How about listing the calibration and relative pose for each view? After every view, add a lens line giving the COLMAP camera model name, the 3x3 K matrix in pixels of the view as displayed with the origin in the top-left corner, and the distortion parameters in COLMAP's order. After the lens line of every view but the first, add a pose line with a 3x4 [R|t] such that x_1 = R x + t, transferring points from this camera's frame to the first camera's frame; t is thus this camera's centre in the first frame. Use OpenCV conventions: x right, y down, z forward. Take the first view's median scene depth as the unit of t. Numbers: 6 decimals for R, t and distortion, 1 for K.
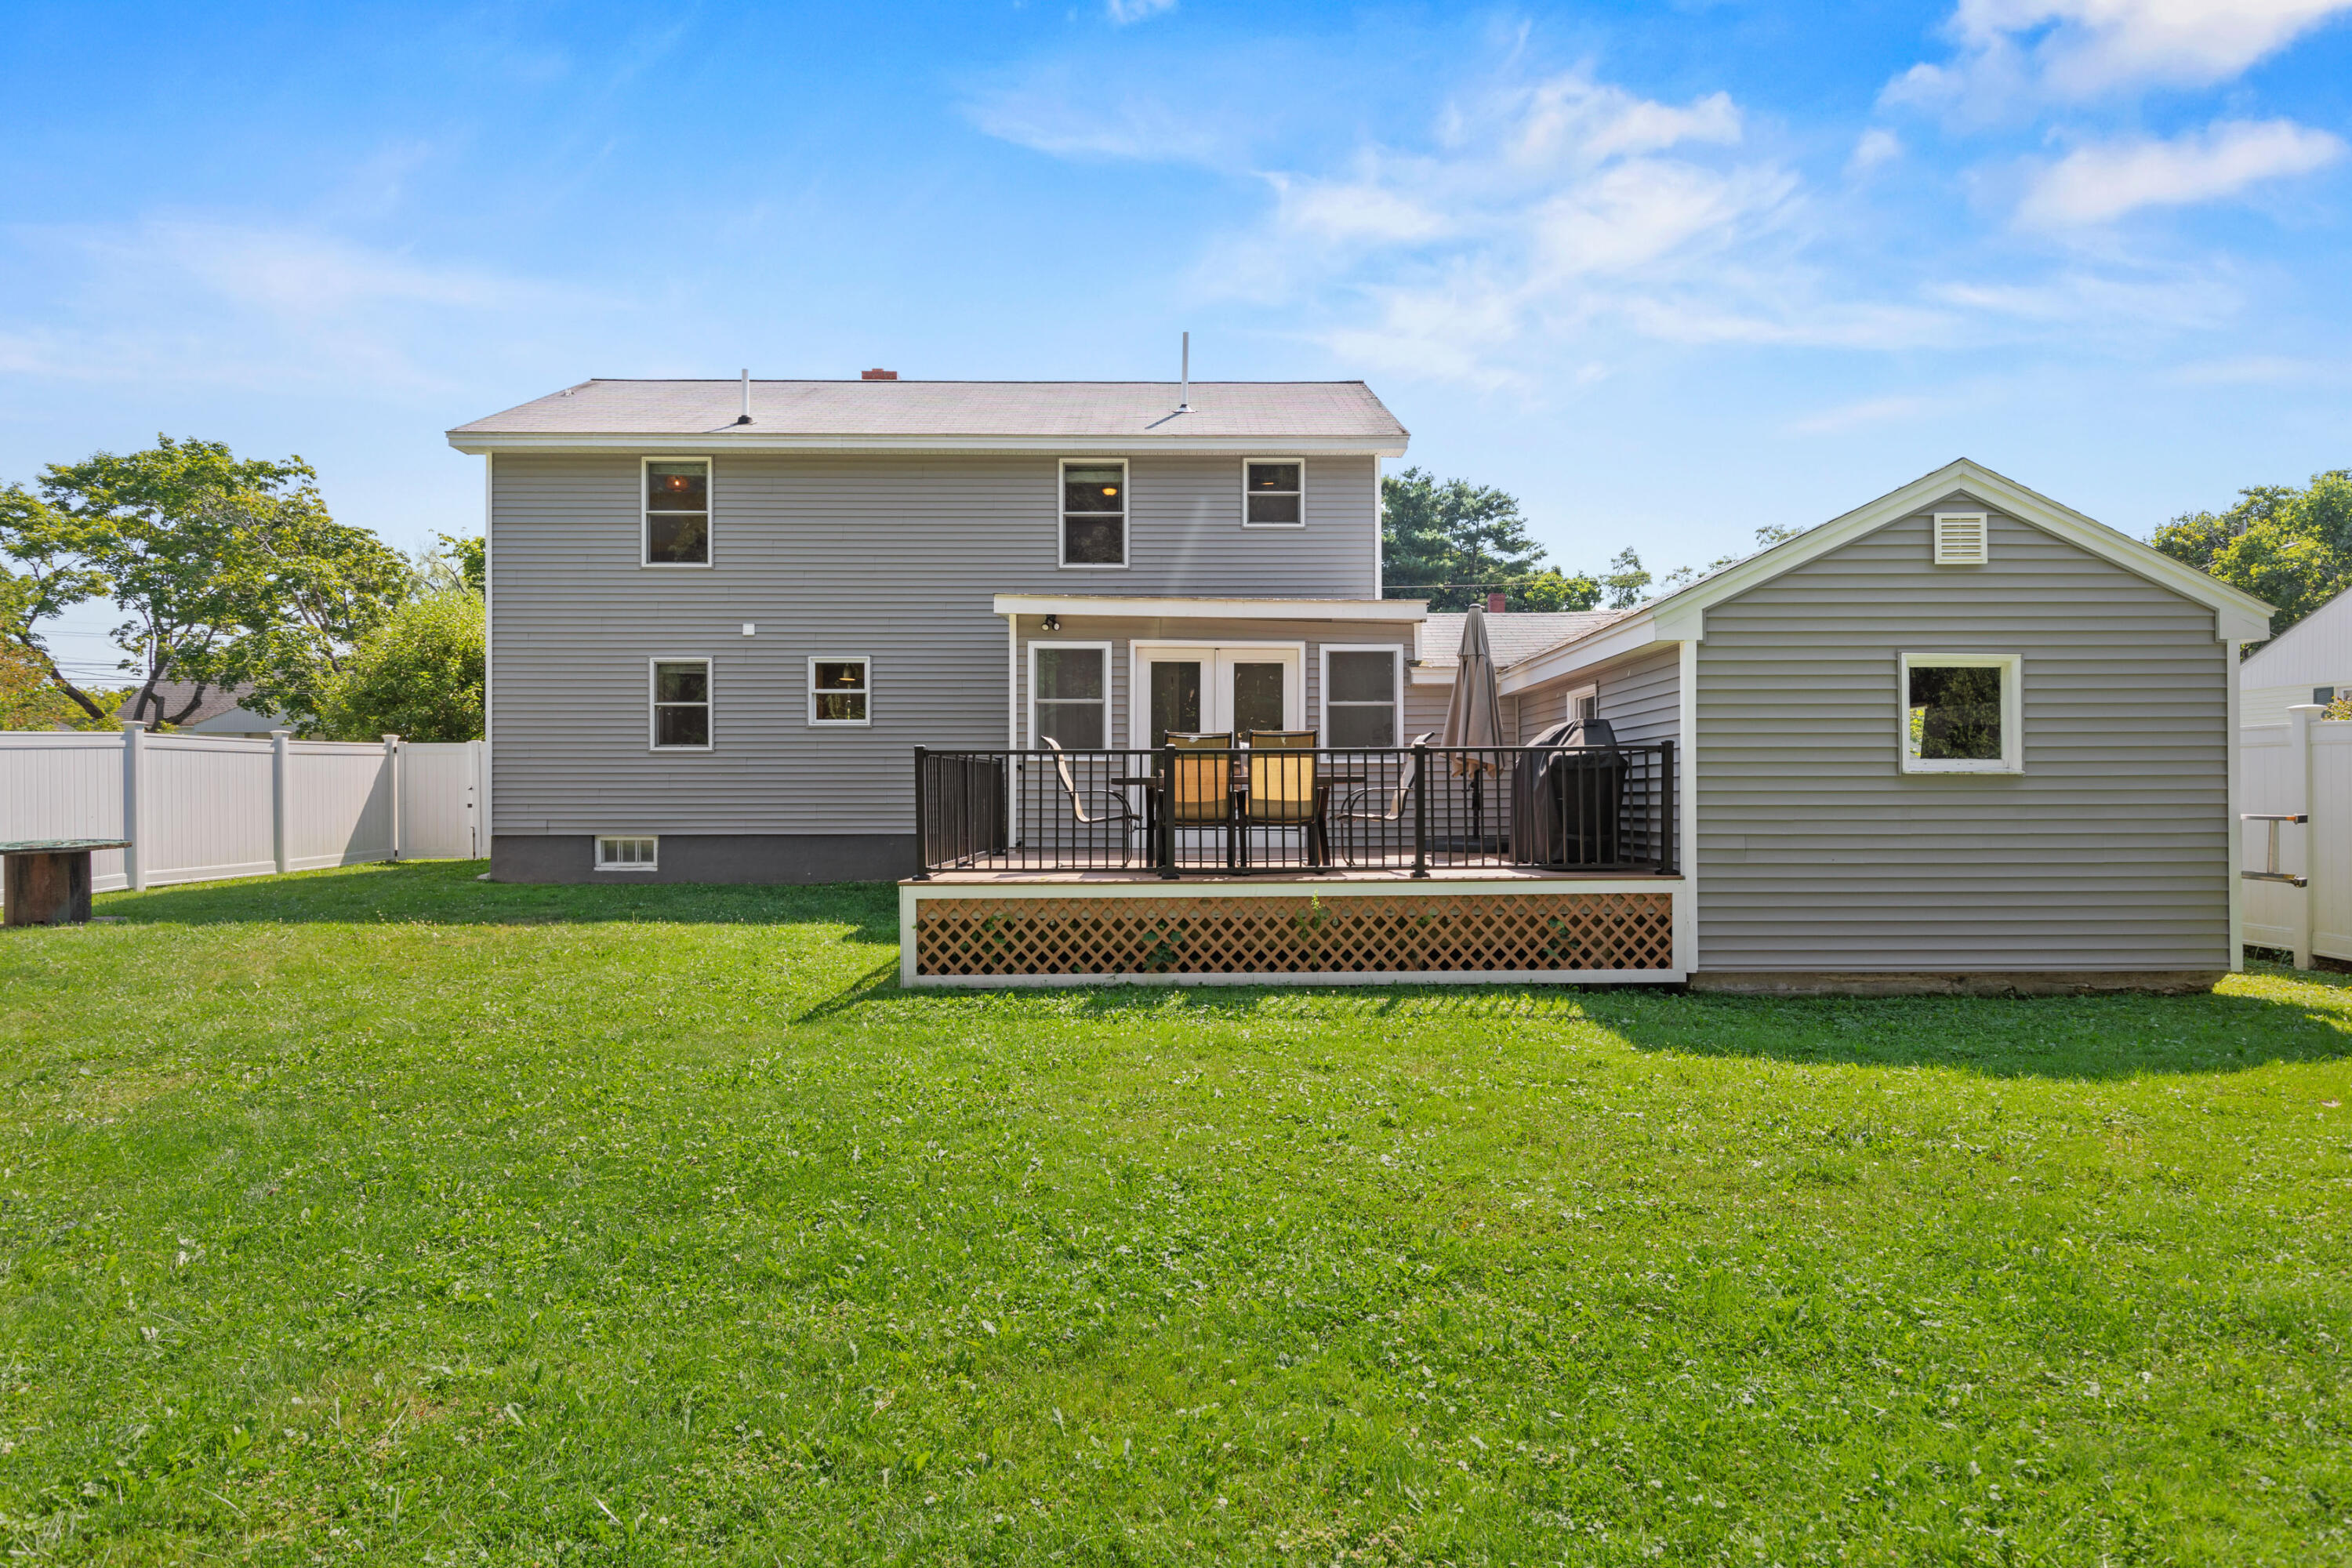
lens RADIAL K [[1398.1, 0, 1176.0], [0, 1398.1, 784.0], [0, 0, 1]] dist [0.001738, 0.000195]
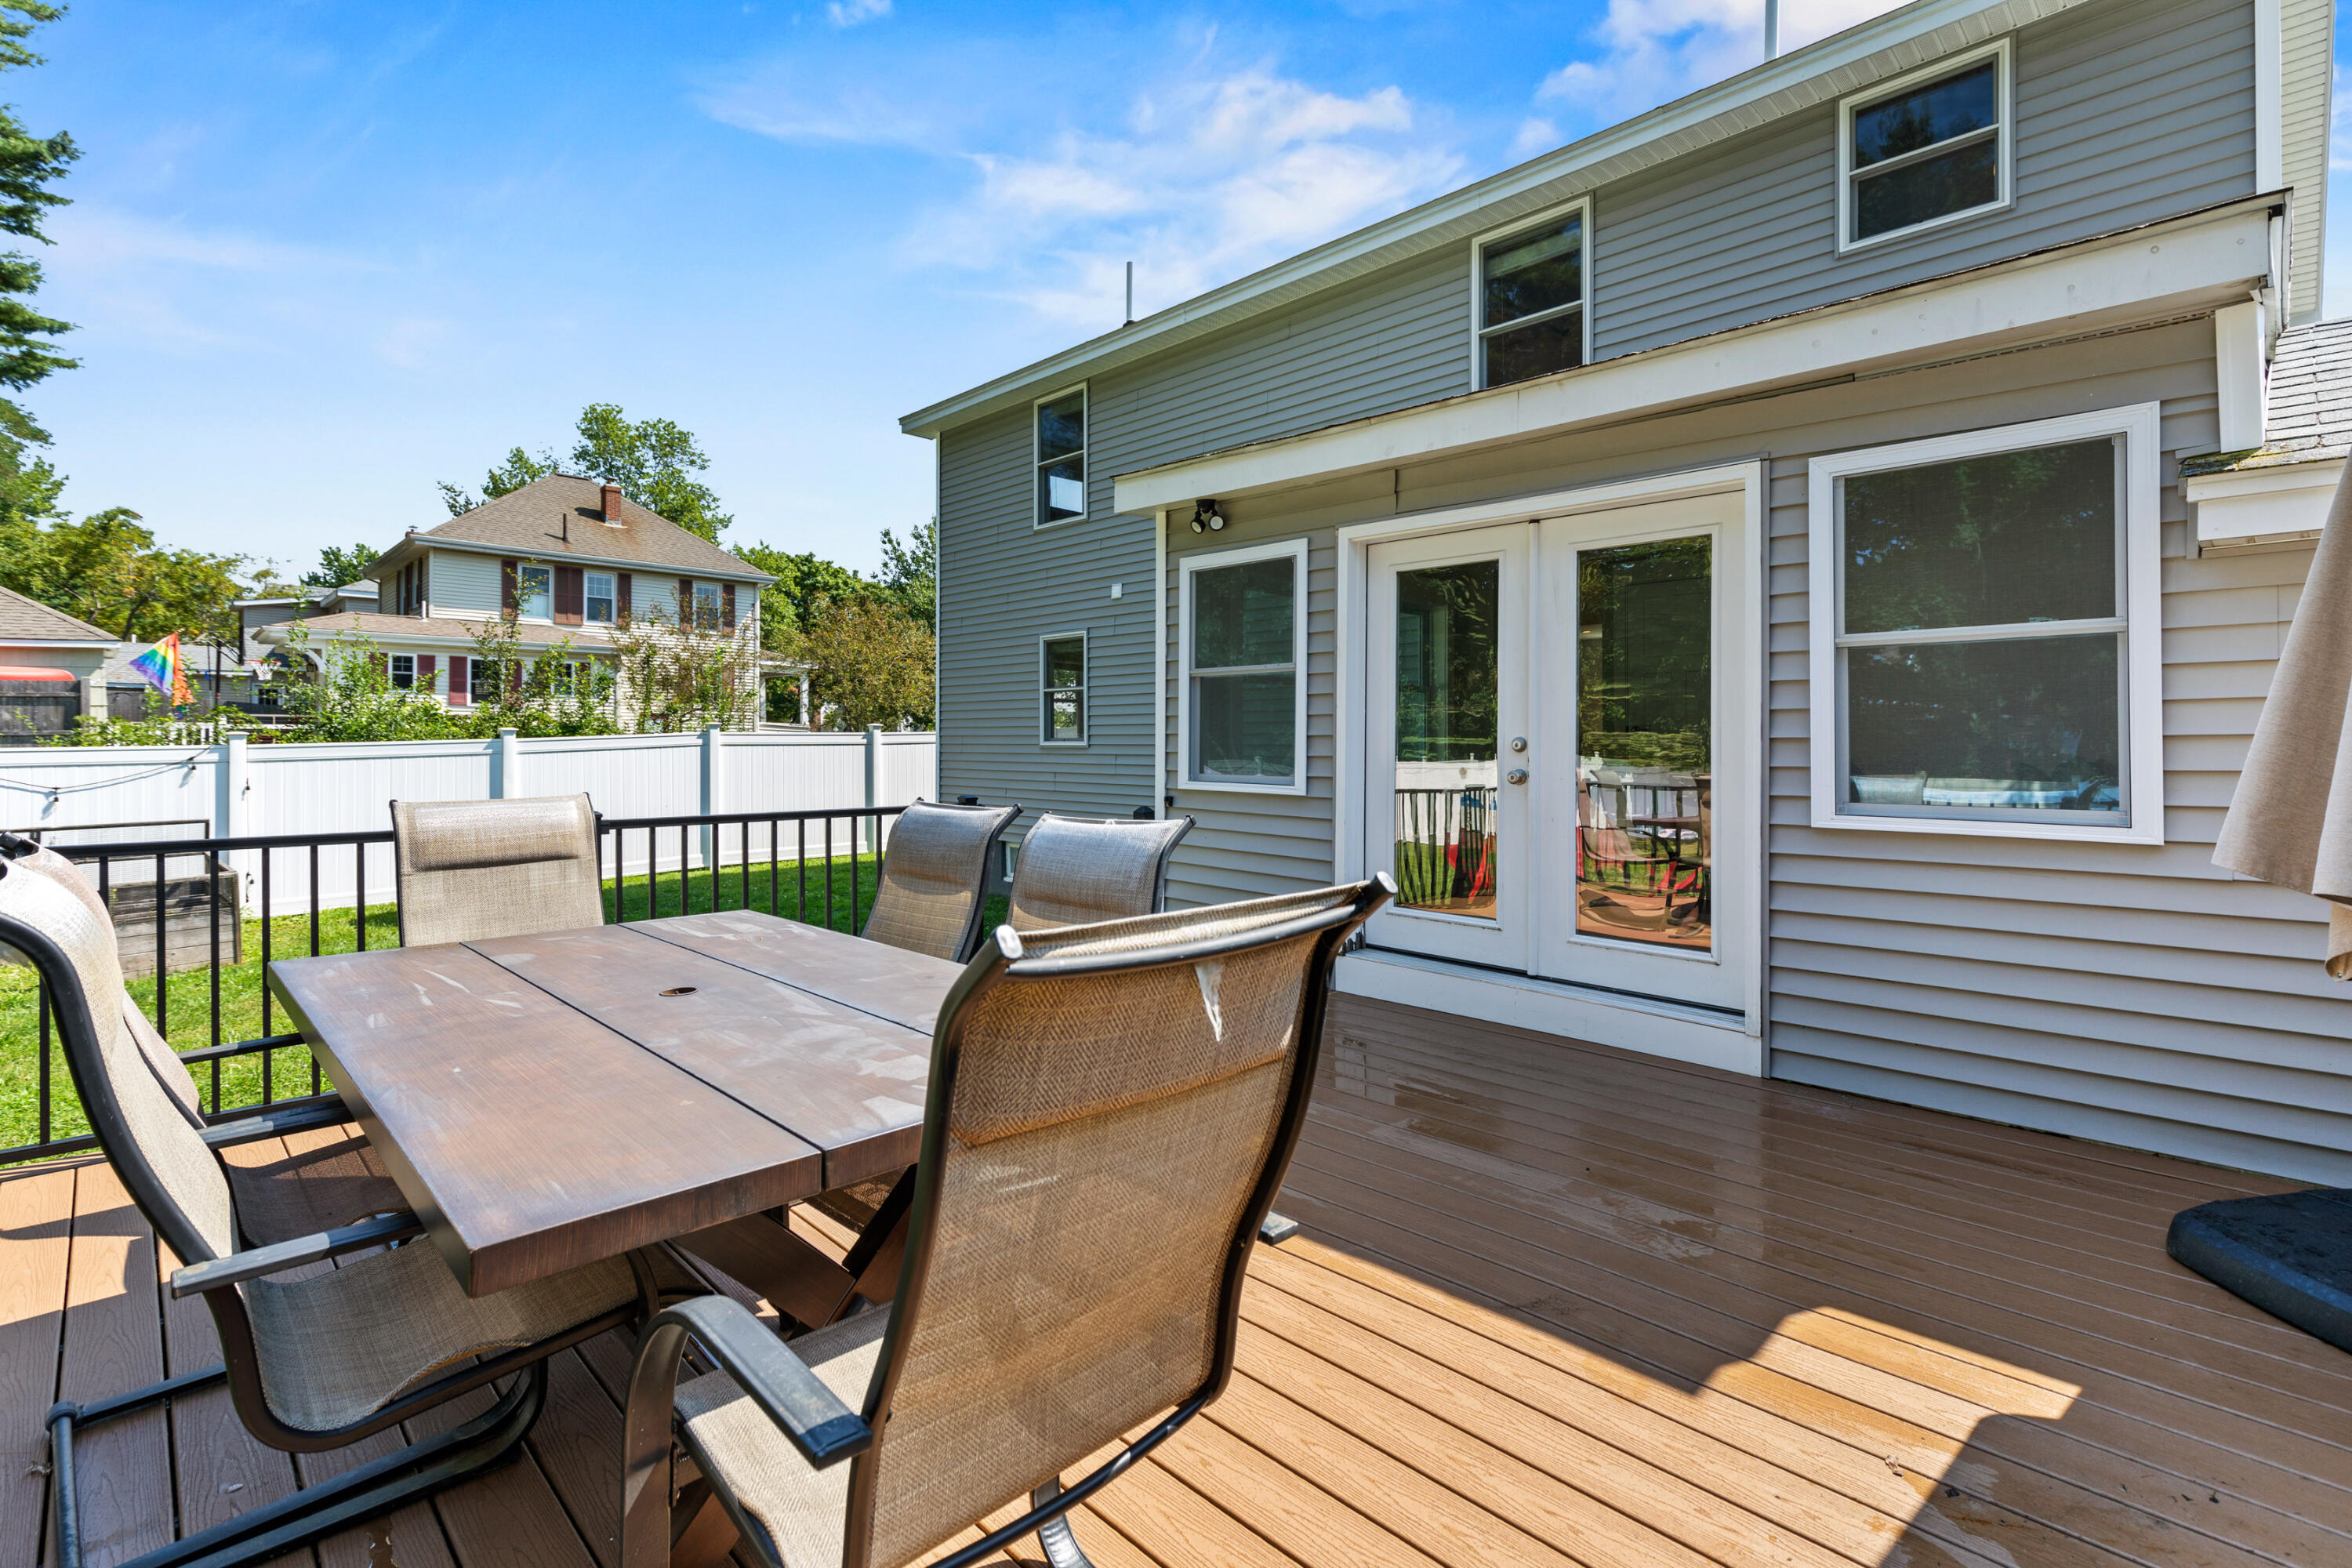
lens RADIAL K [[1069.4, 0, 1178.1], [0, 1069.4, 769.6], [0, 0, 1]] dist [0.004394, 0.000164]
pose [[0.696519, 0.019441, -0.717275, 0.180945], [0.010055, 0.999270, 0.036848, -0.038108], [0.717468, -0.032878, 0.695815, 0.716926]]
